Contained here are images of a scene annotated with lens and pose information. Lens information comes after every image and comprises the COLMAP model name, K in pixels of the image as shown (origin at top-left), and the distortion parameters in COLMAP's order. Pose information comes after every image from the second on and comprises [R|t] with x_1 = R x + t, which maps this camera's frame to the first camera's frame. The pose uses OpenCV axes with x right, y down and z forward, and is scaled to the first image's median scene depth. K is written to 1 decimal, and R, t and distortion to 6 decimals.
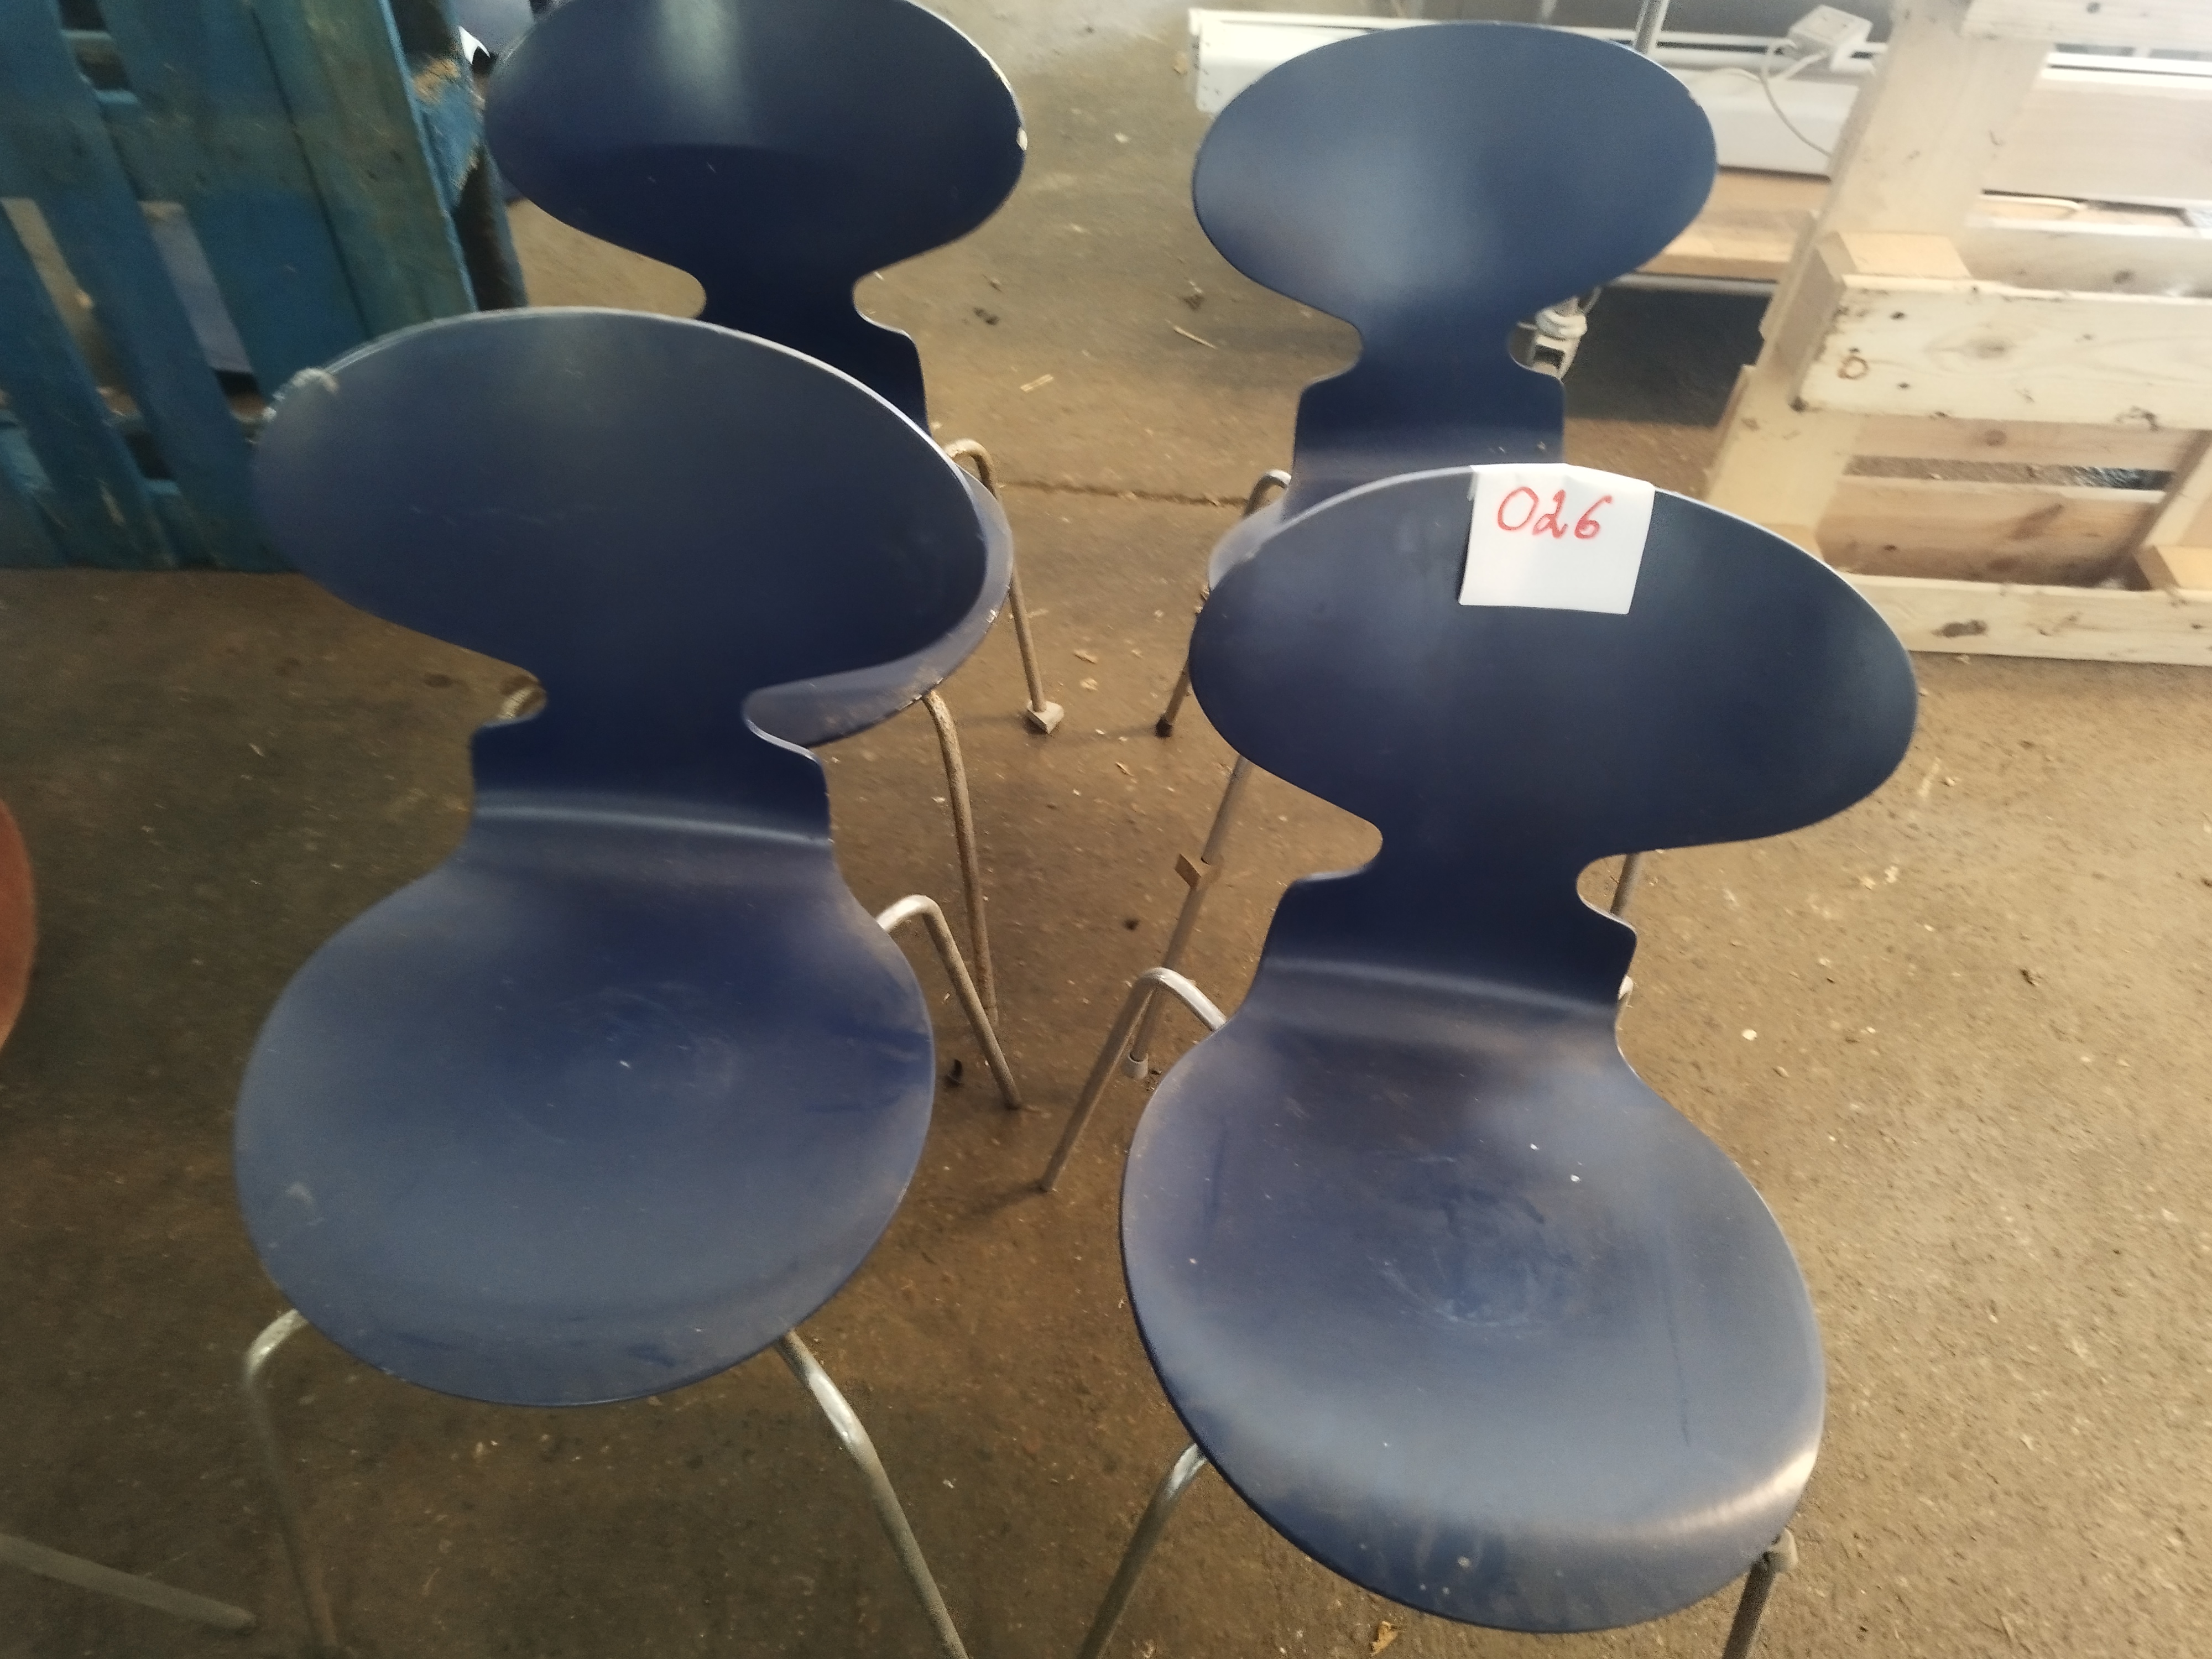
lens RADIAL K [[1607.8, 0, 1097.6], [0, 1607.8, 839.6], [0, 0, 1]] dist [0.013084, -0.003619]
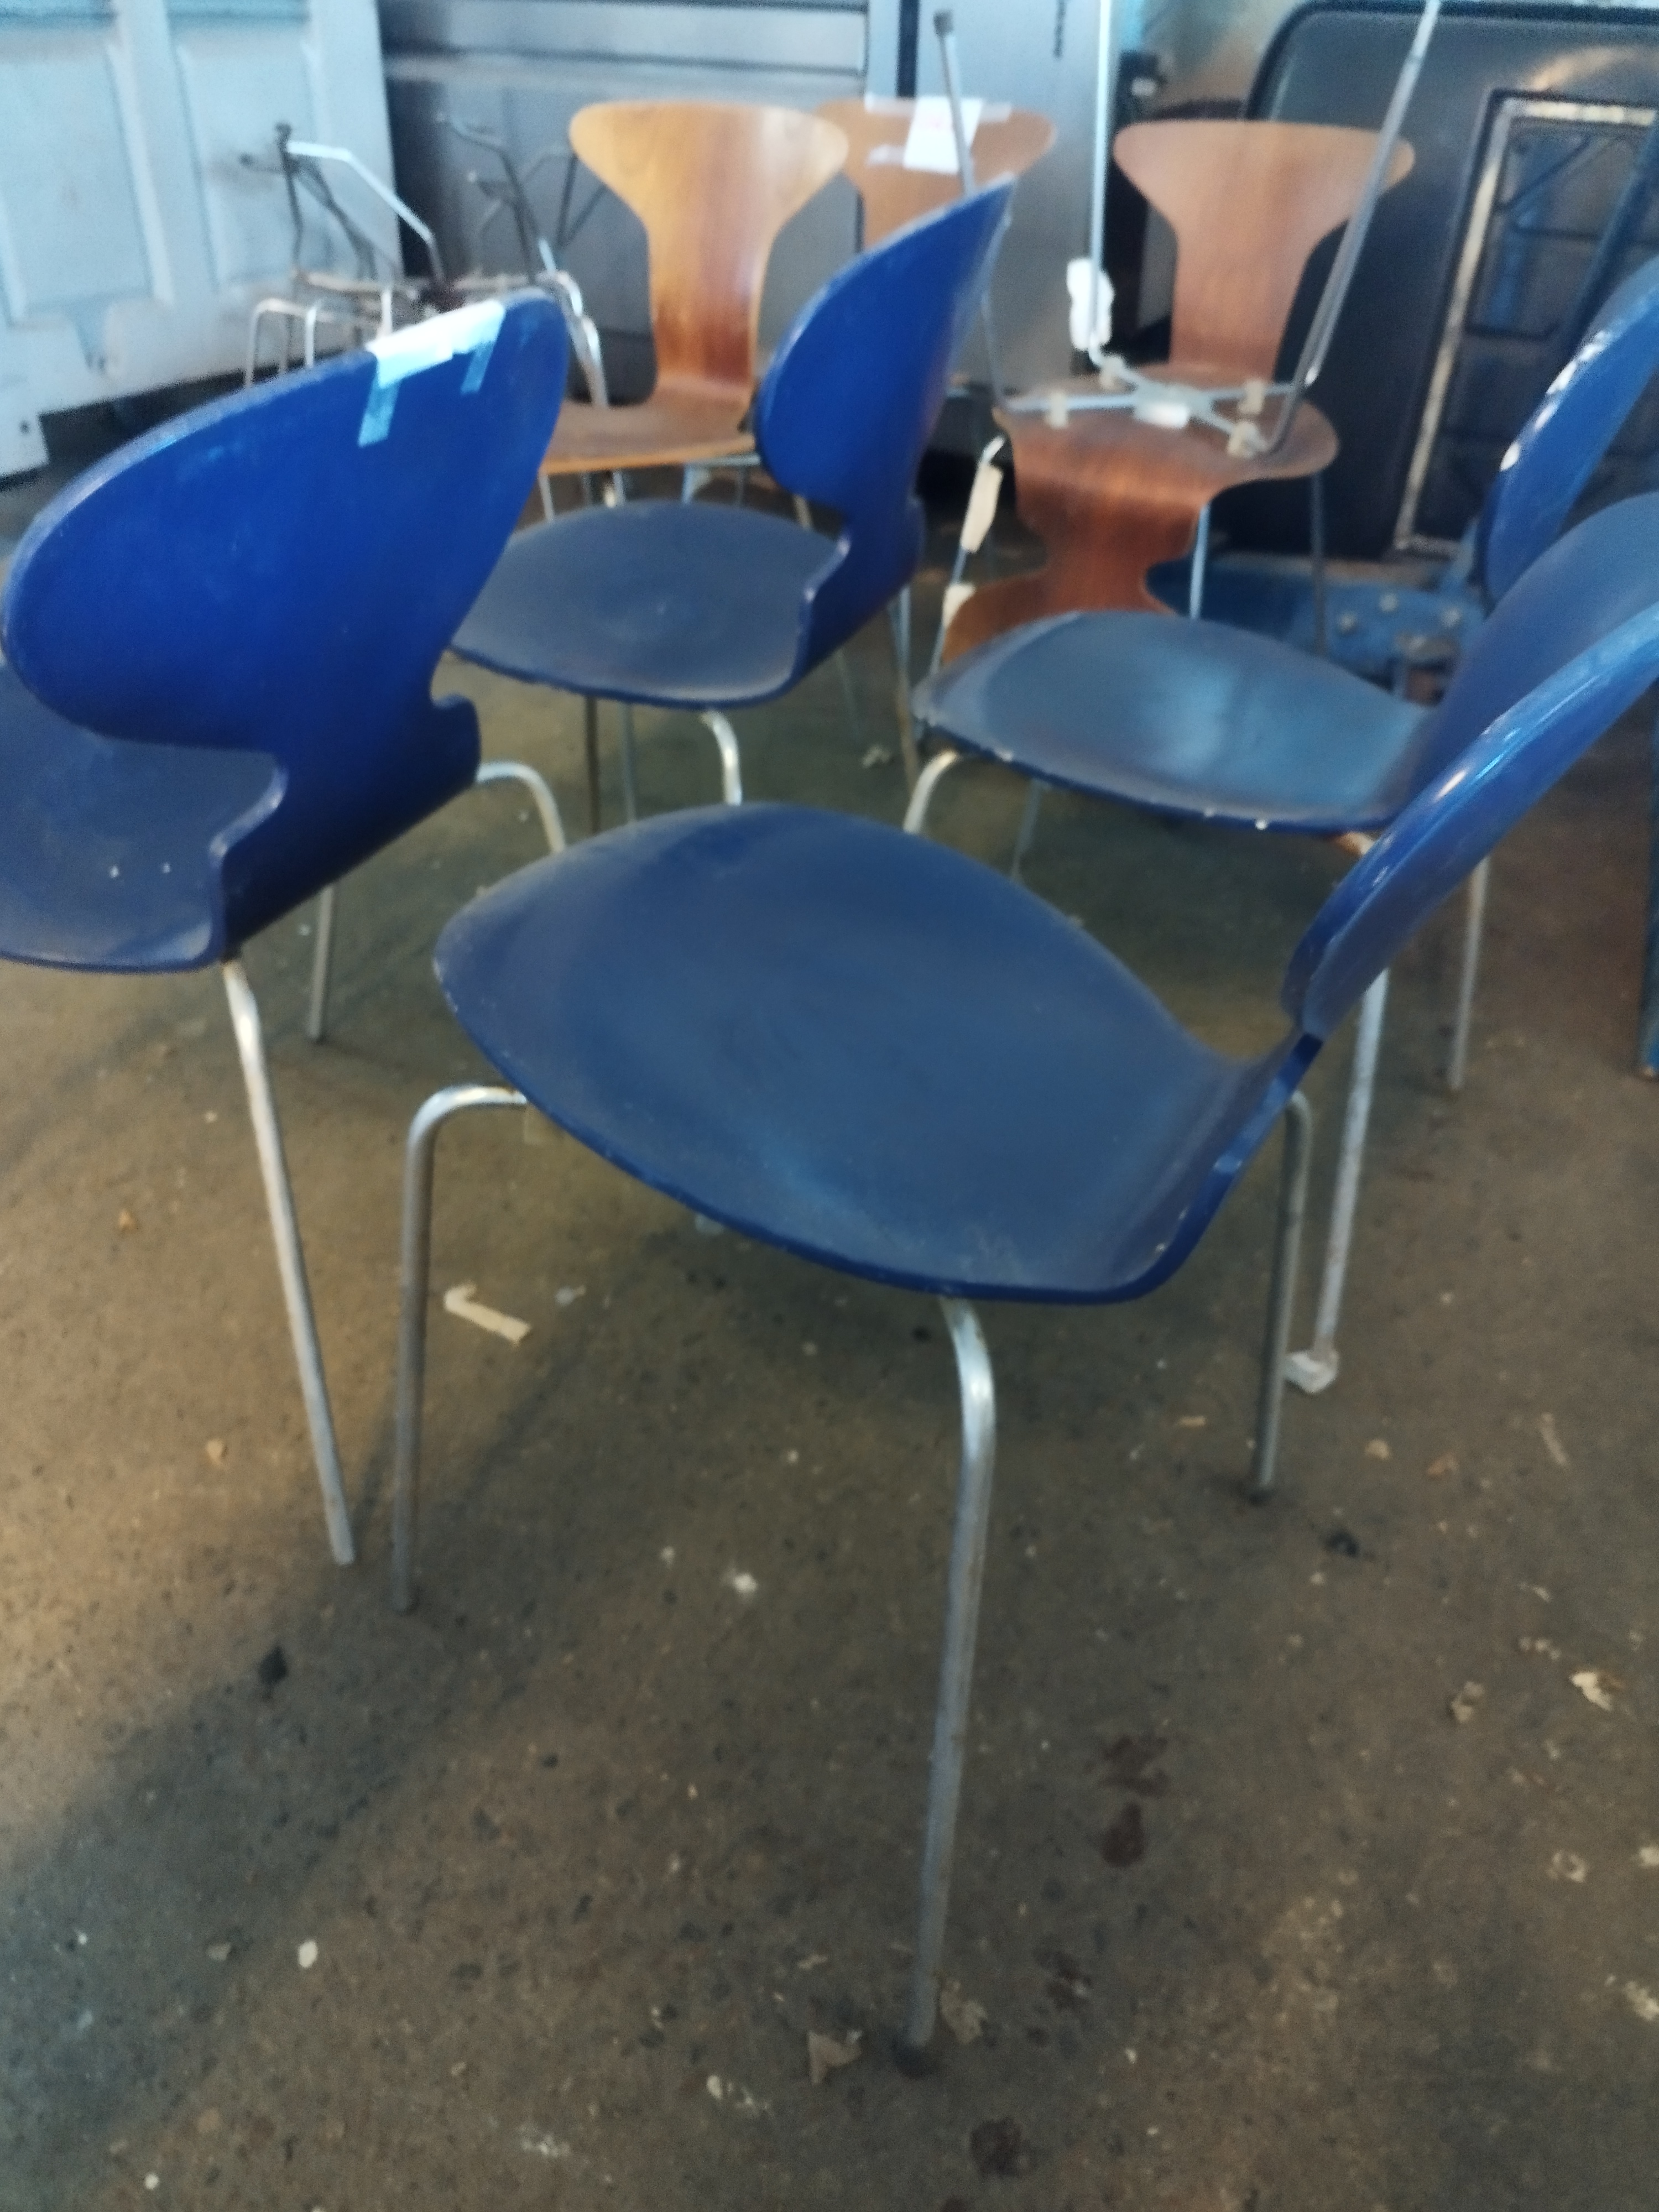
lens RADIAL K [[1638.2, 0, 832.1], [0, 1638.2, 1093.6], [0, 0, 1]] dist [-0.009387, 0.000421]
pose [[-0.423644, 0.460571, -0.780000, 0.698880], [-0.724633, 0.344378, 0.596918, -0.495747], [0.543538, 0.818094, 0.187851, 0.833864]]
